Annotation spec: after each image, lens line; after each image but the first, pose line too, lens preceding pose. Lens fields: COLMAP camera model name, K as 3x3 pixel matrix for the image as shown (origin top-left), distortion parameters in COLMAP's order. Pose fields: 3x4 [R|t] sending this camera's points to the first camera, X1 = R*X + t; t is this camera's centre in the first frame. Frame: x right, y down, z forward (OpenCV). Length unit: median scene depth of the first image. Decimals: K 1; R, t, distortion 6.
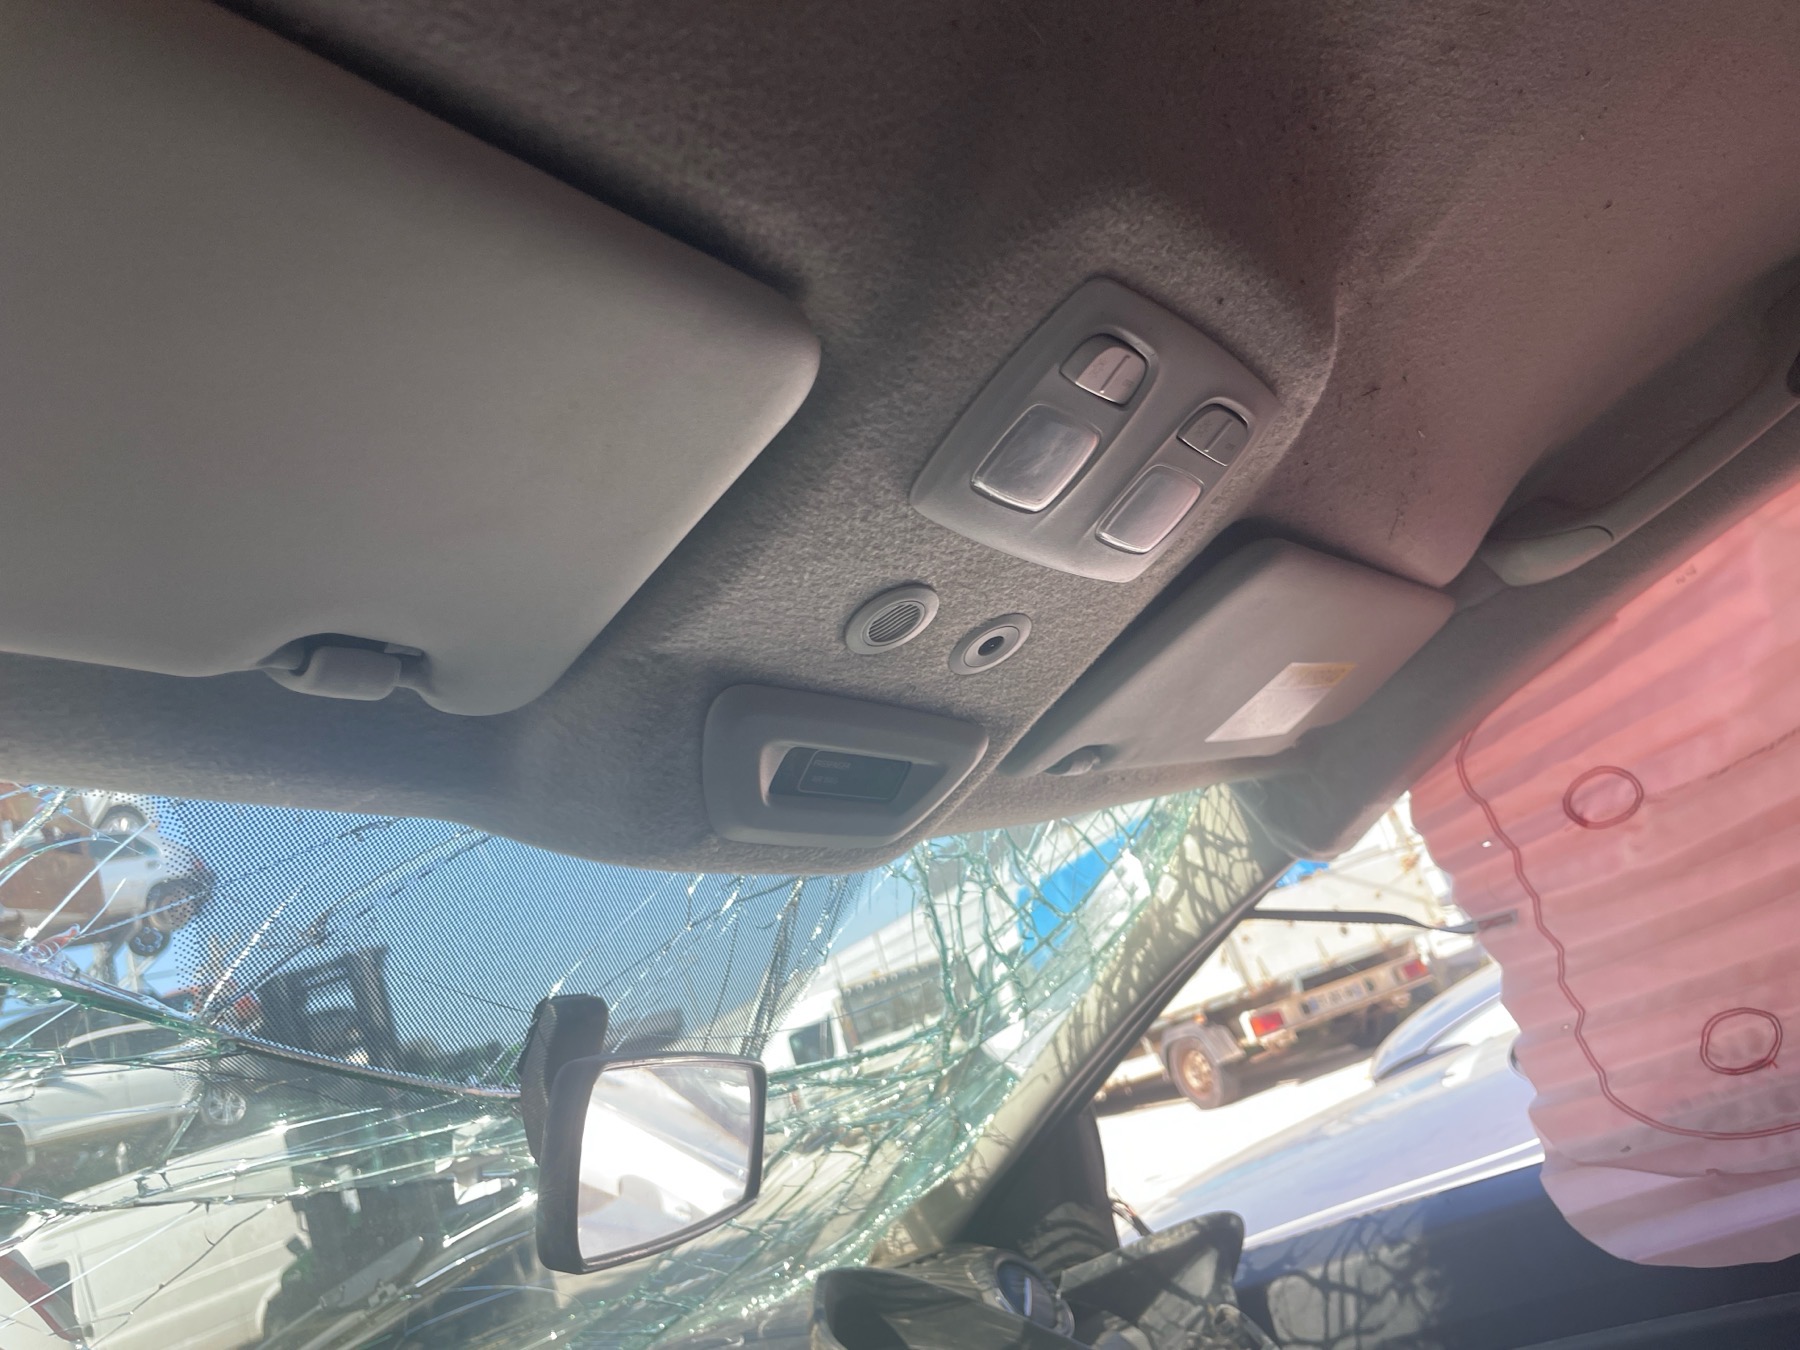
lens RADIAL K [[1372.4, 0, 882.8], [0, 1372.4, 680.6], [0, 0, 1]] dist [0.079133, -0.107694]
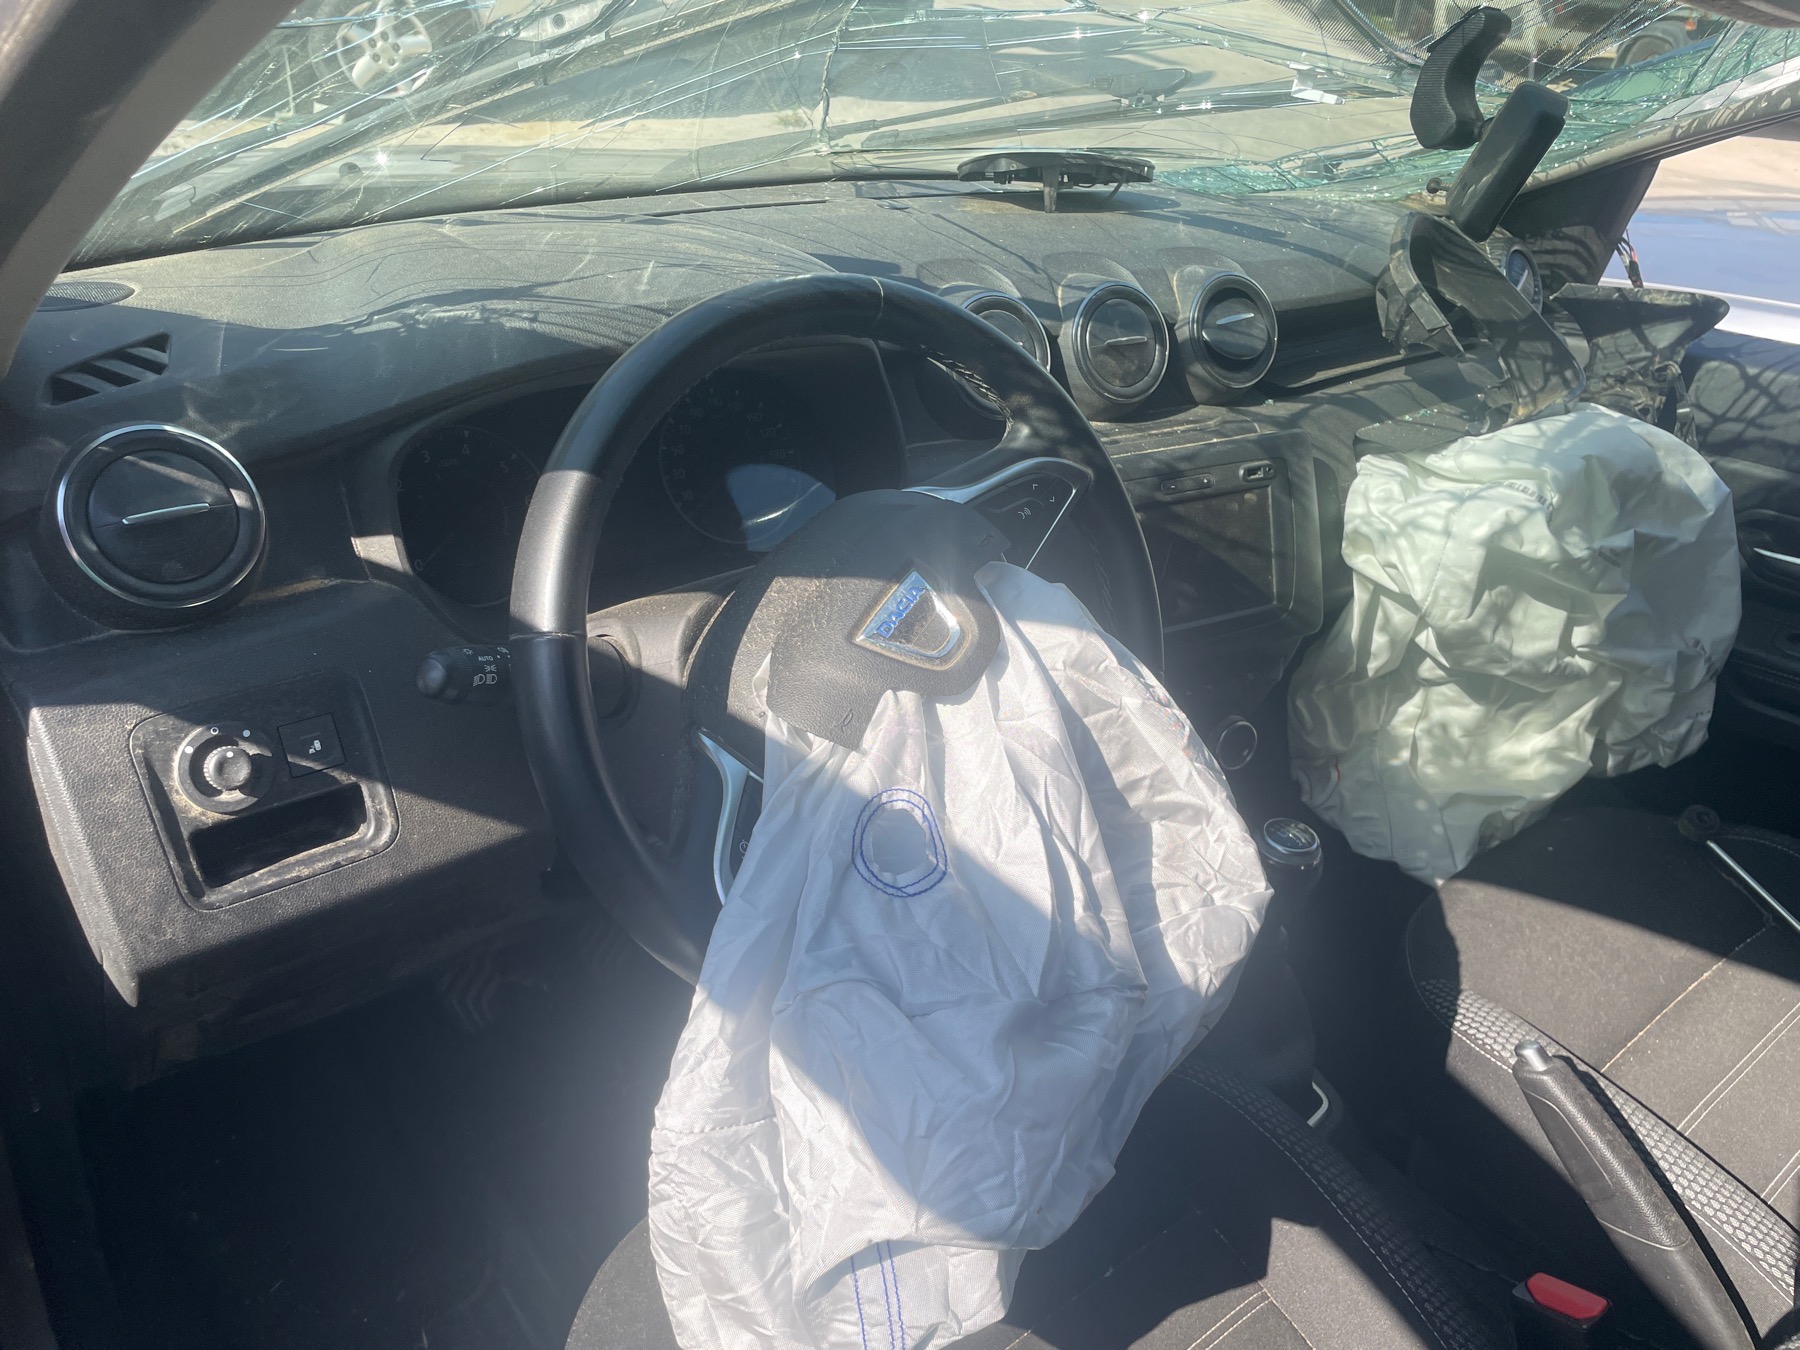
lens RADIAL K [[1372.4, 0, 913.6], [0, 1372.4, 686.8], [0, 0, 1]] dist [0.079133, -0.107694]
pose [[0.901479, 0.432817, -0.002182, -0.230215], [-0.288201, 0.604015, 0.743038, -0.101269], [0.322918, -0.669204, 0.669246, -0.237701]]
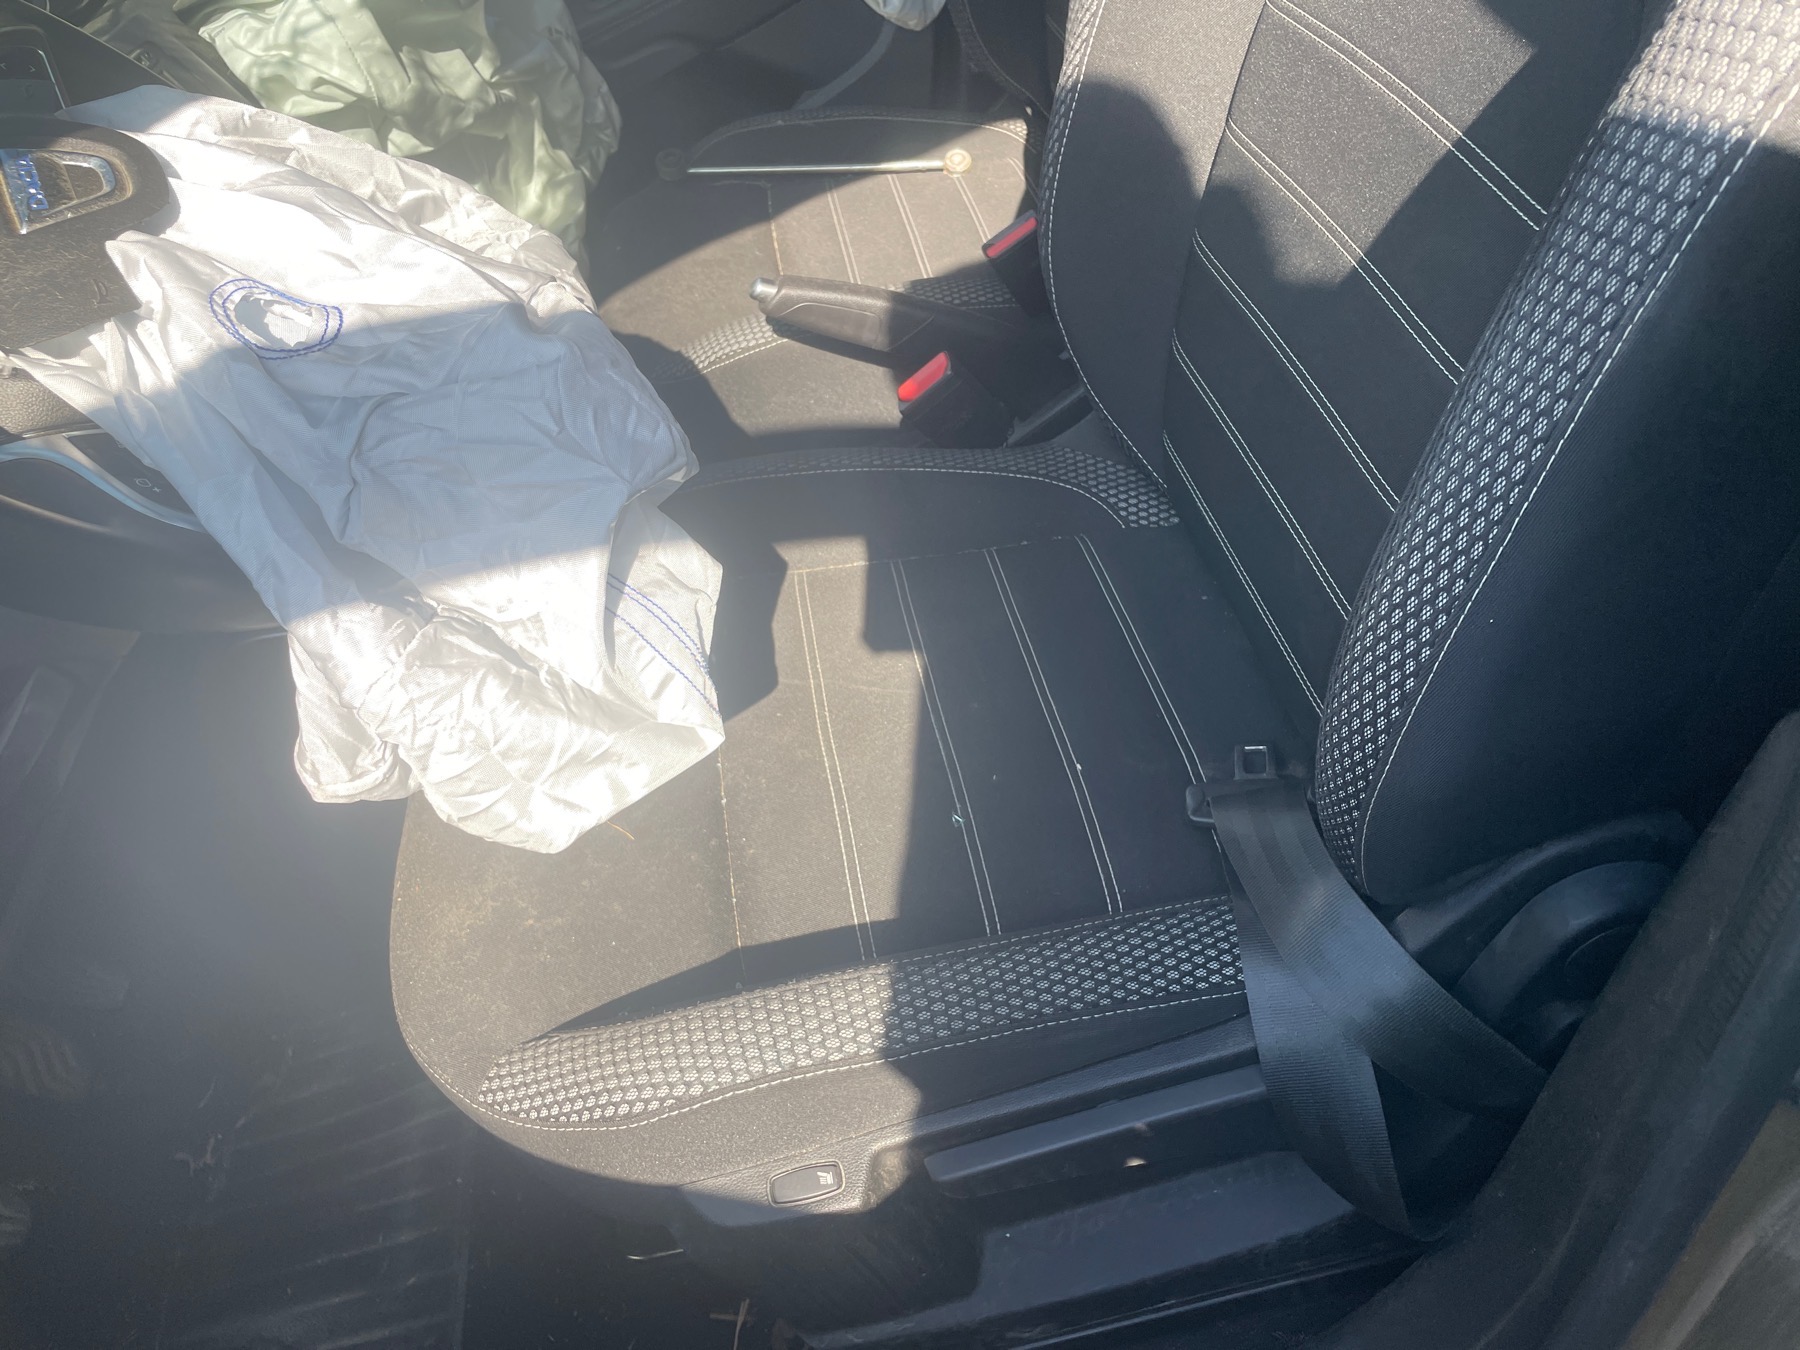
lens RADIAL K [[1372.4, 0, 891.1], [0, 1372.4, 652.3], [0, 0, 1]] dist [0.079133, -0.107694]
pose [[0.724006, -0.393141, 0.566794, -0.385367], [-0.122733, 0.735155, 0.666696, 0.082092], [-0.678787, -0.552256, 0.484006, -0.376738]]
